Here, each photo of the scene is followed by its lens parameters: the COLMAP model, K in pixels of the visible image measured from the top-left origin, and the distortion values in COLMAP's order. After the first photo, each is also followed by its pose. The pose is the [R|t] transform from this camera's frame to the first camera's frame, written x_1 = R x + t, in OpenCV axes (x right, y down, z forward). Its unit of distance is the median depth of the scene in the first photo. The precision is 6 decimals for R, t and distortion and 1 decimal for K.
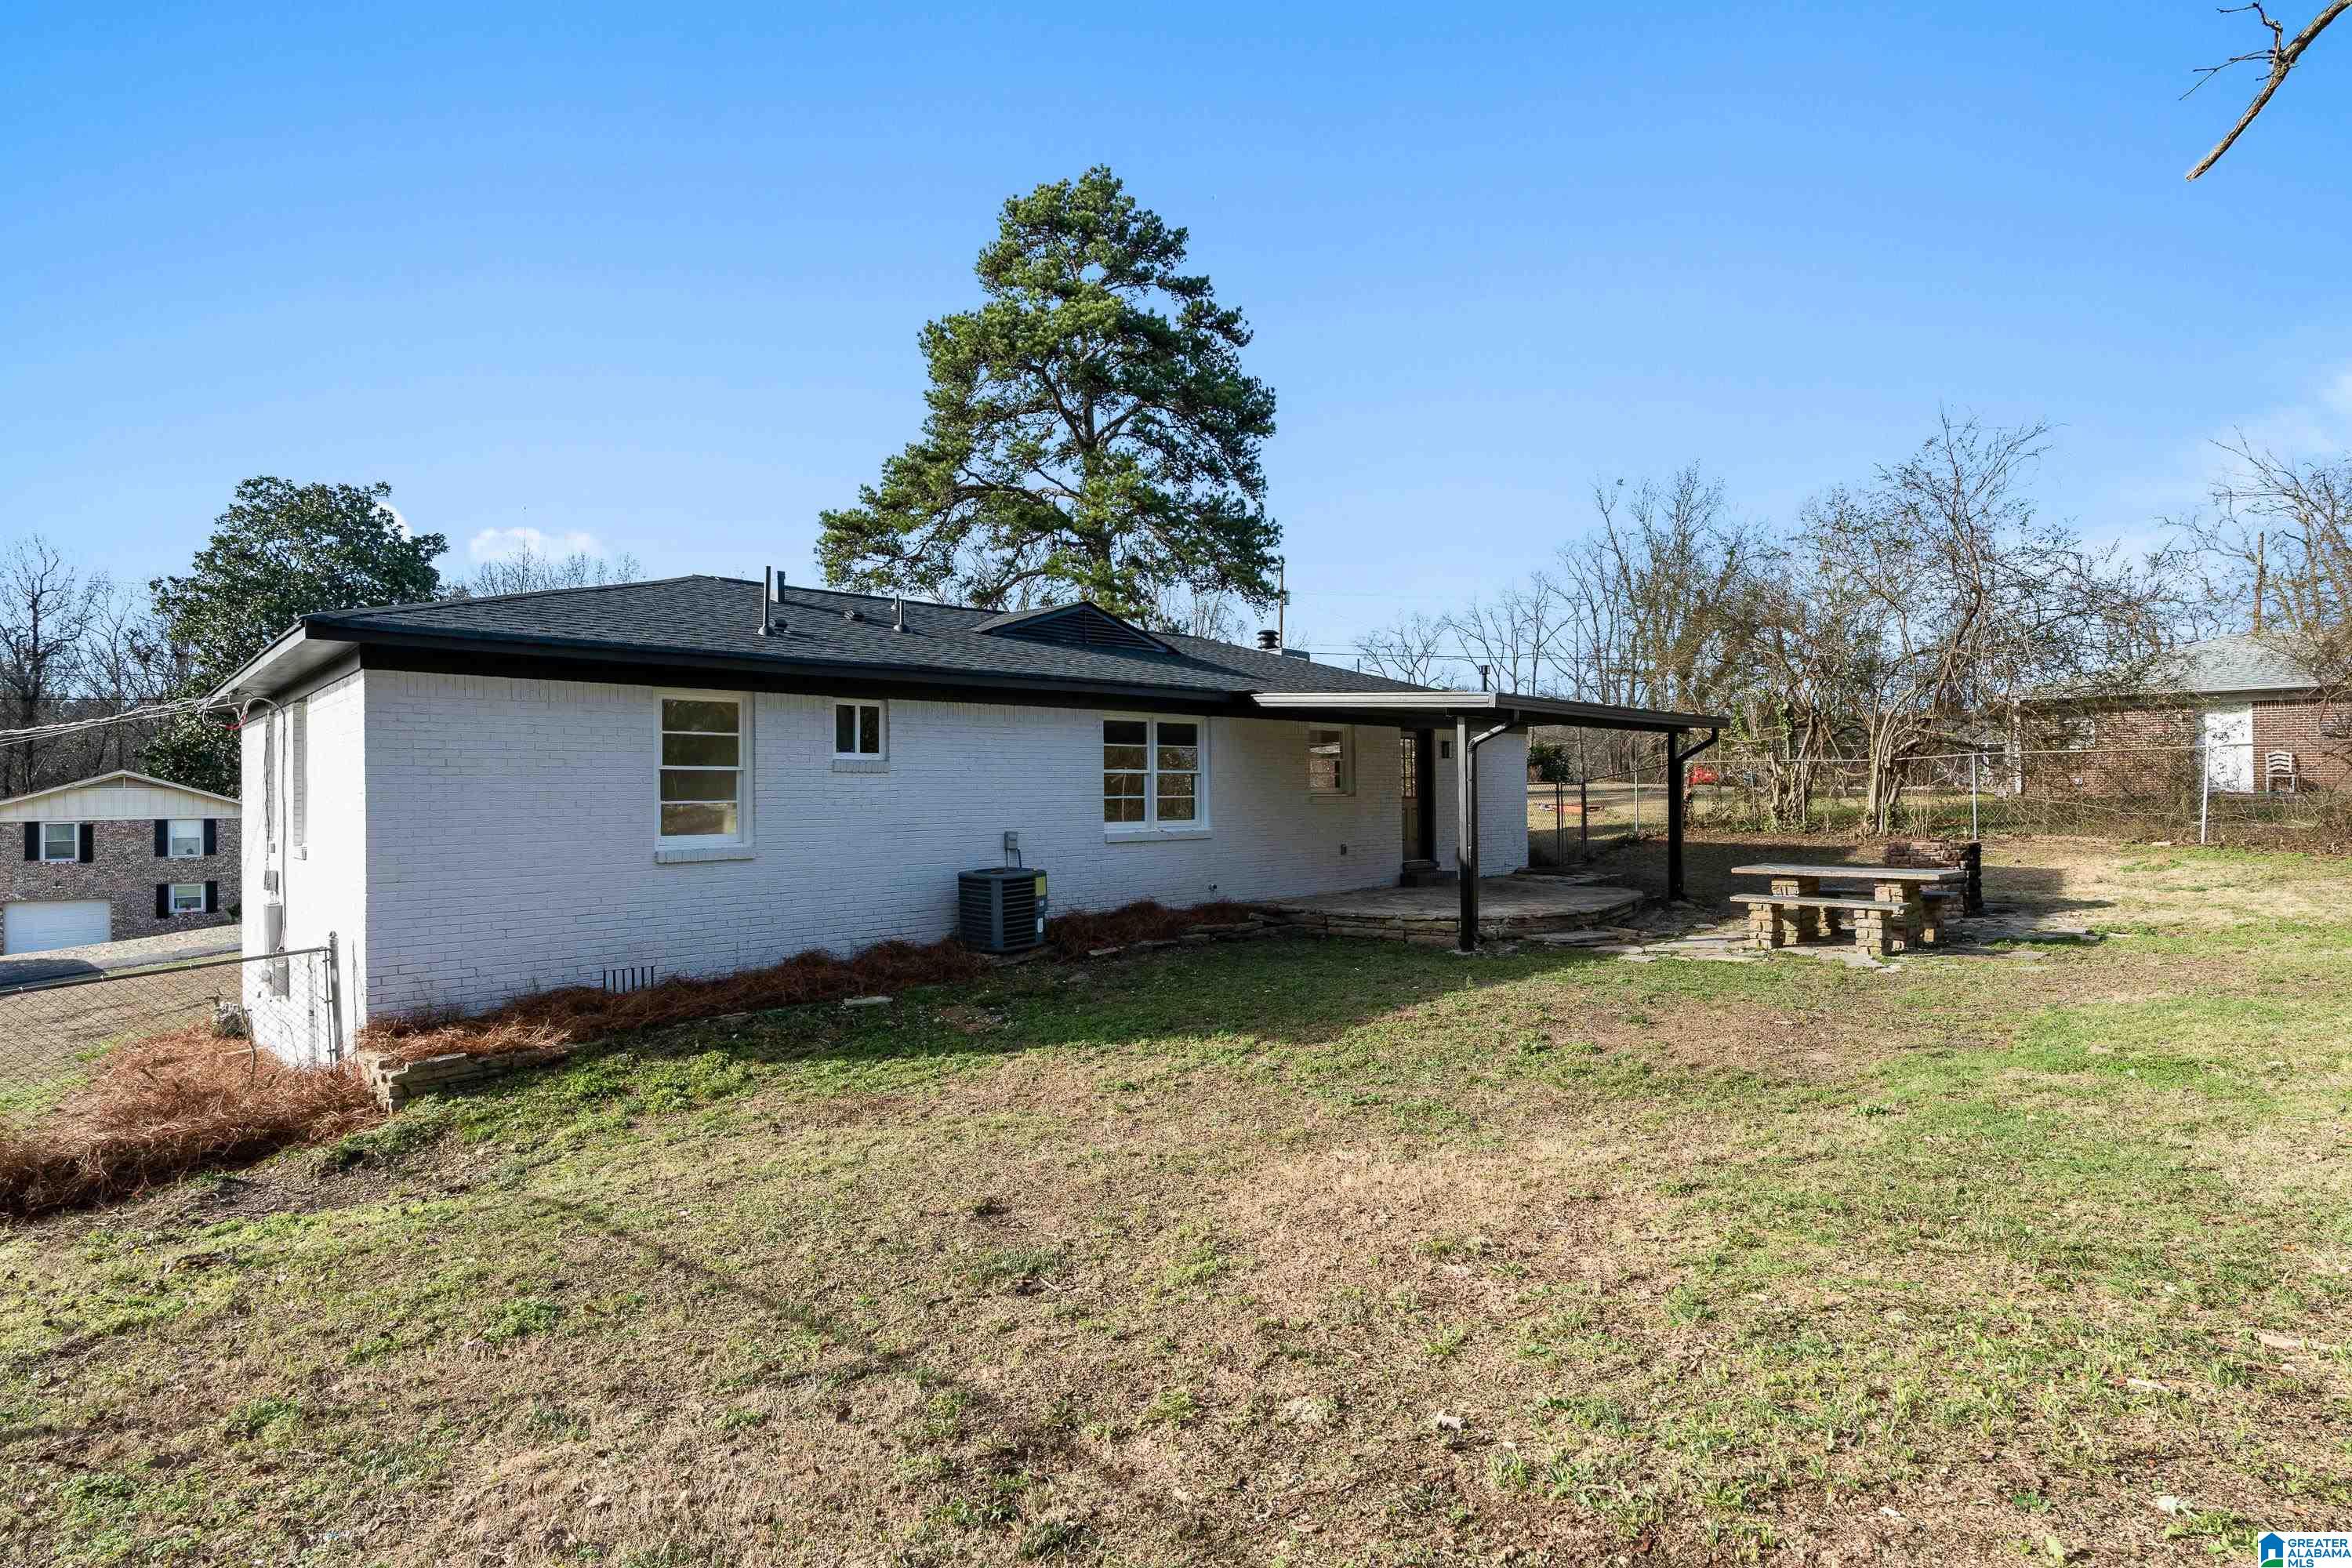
lens RADIAL K [[1140.9, 0, 1176.0], [0, 1140.9, 784.0], [0, 0, 1]] dist [0.005603, 0.000469]
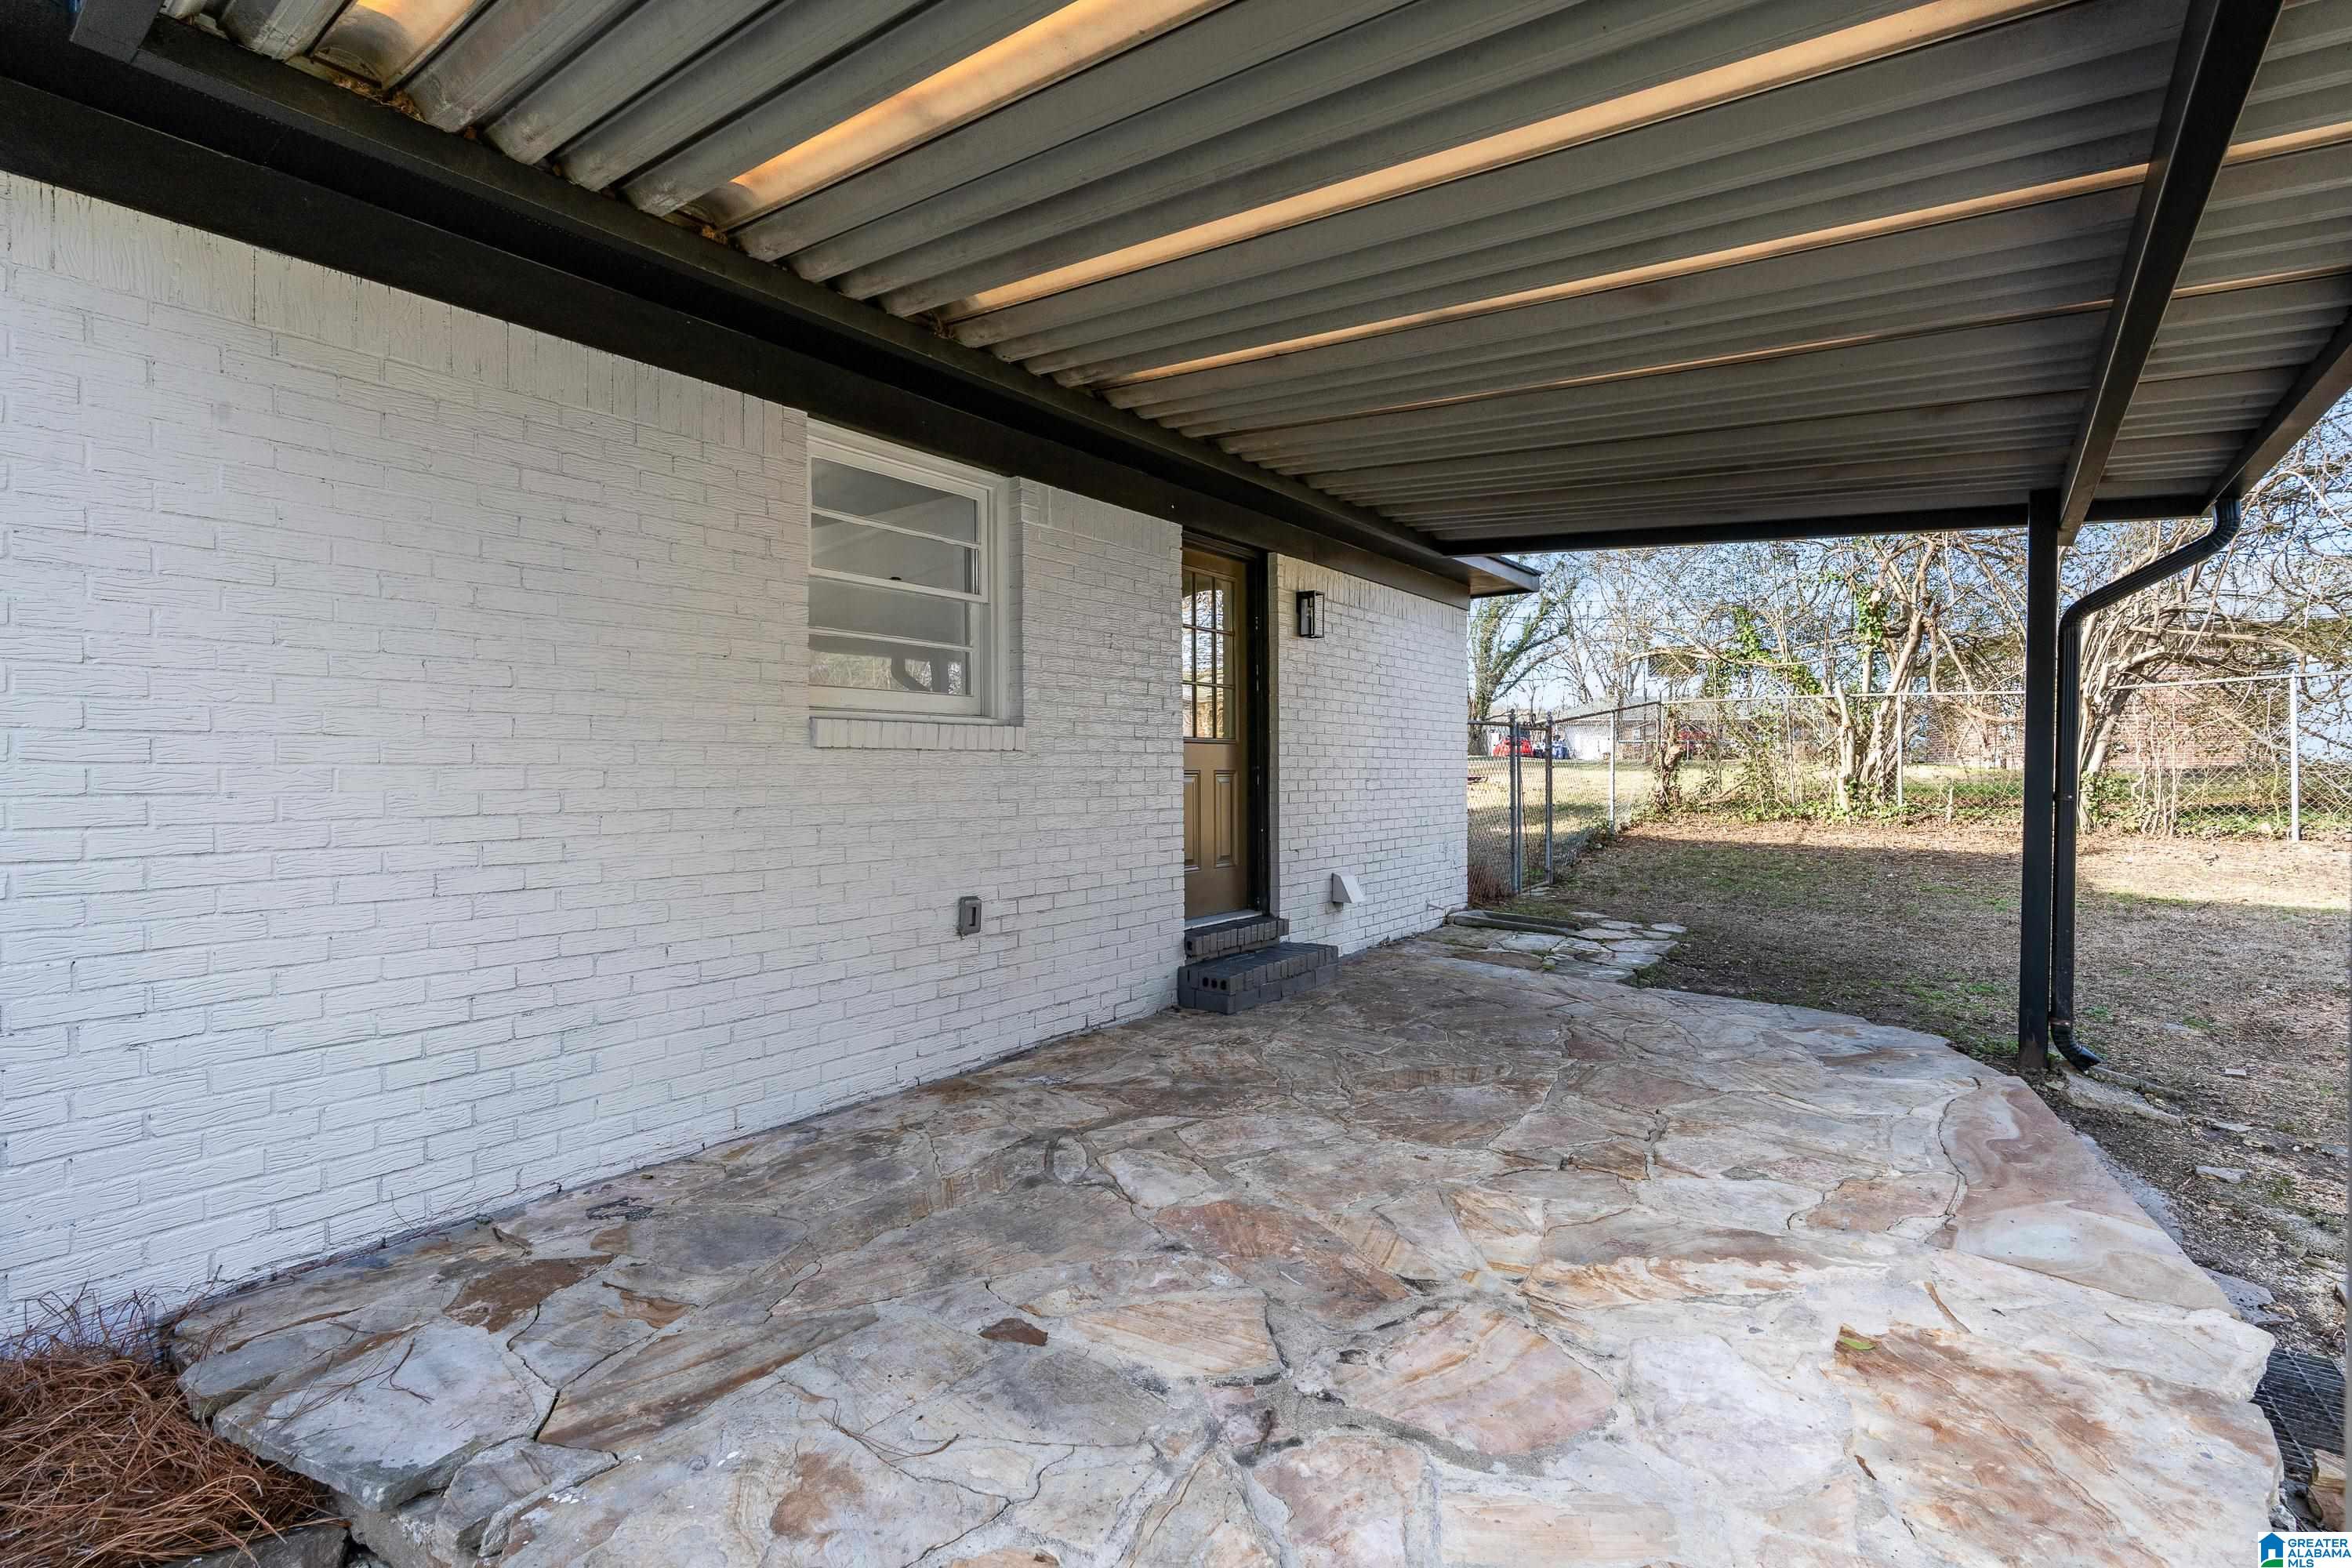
lens RADIAL K [[1041.0, 0, 1176.0], [0, 1041.0, 784.0], [0, 0, 1]] dist [0.000770, 0.001156]
pose [[0.986333, 0.005316, 0.164677, 0.146175], [-0.009323, 0.999679, 0.023572, 0.018176], [-0.164499, -0.024785, 0.986066, 0.703807]]
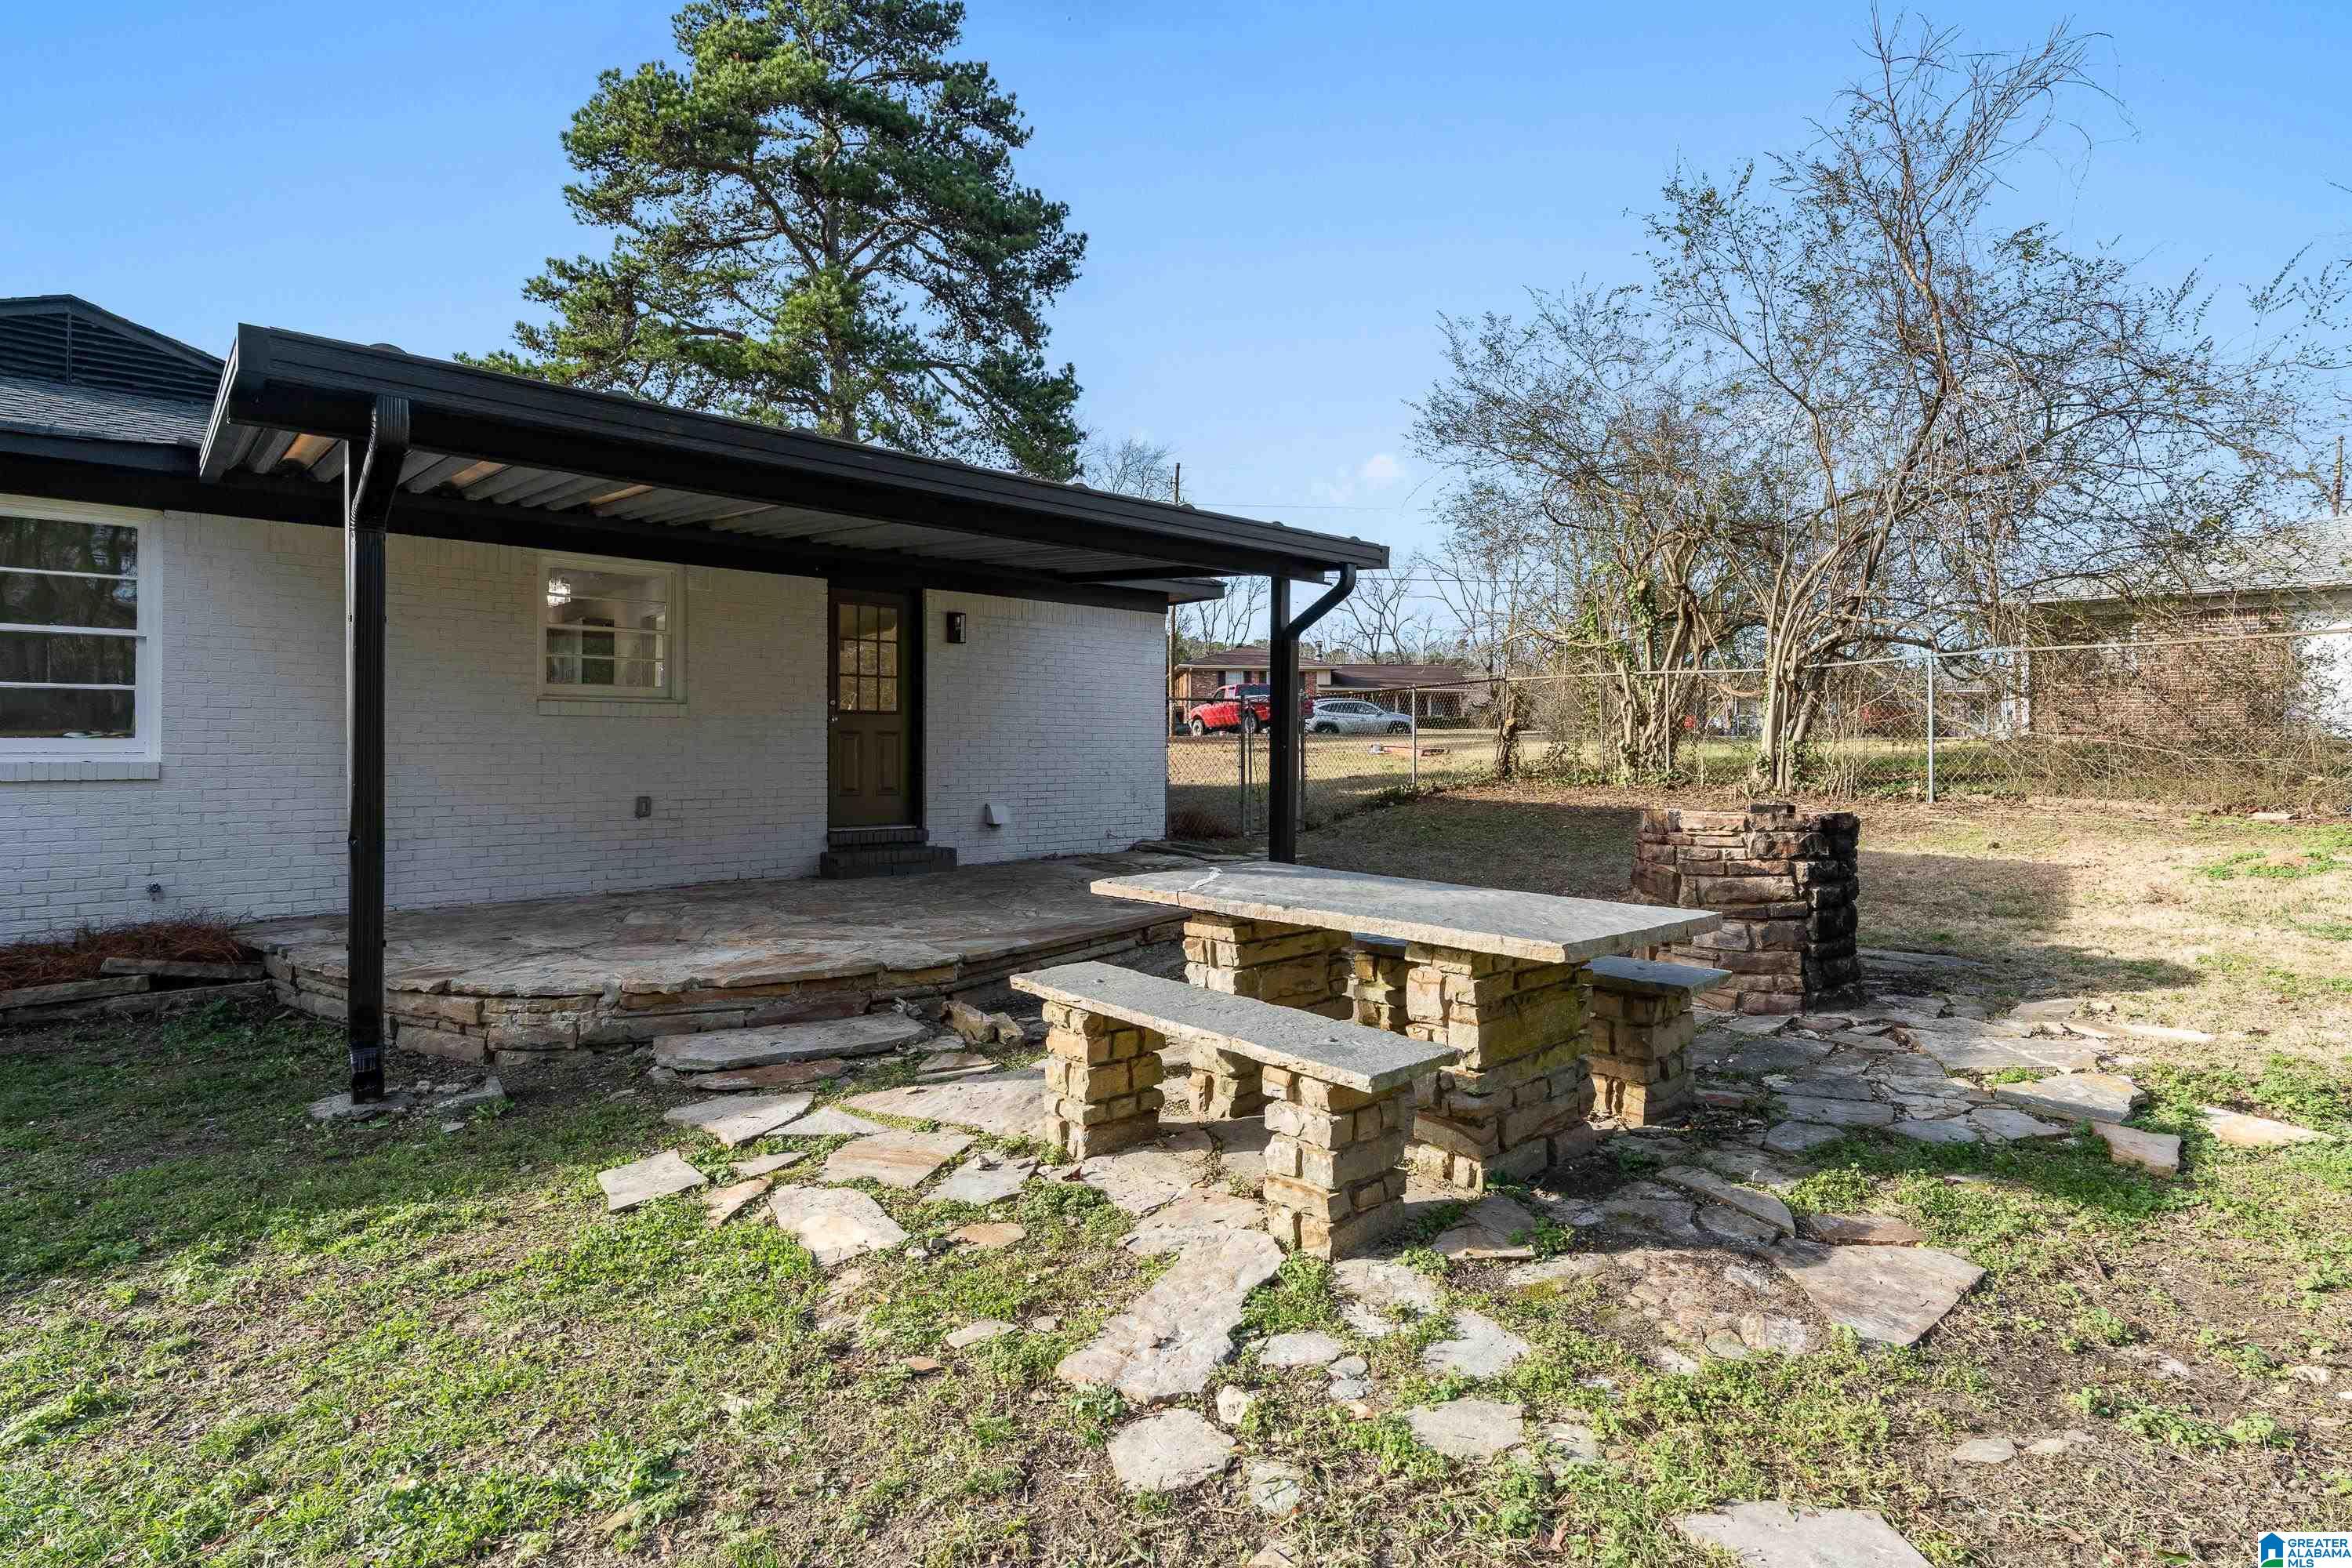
lens RADIAL K [[1132.9, 0, 1178.6], [0, 1132.9, 747.6], [0, 0, 1]] dist [-0.001687, -0.000304]
pose [[0.999697, 0.012371, -0.021291, 0.373475], [-0.012145, 0.999869, 0.010717, 0.021572], [0.021421, -0.010456, 0.999716, 0.474771]]
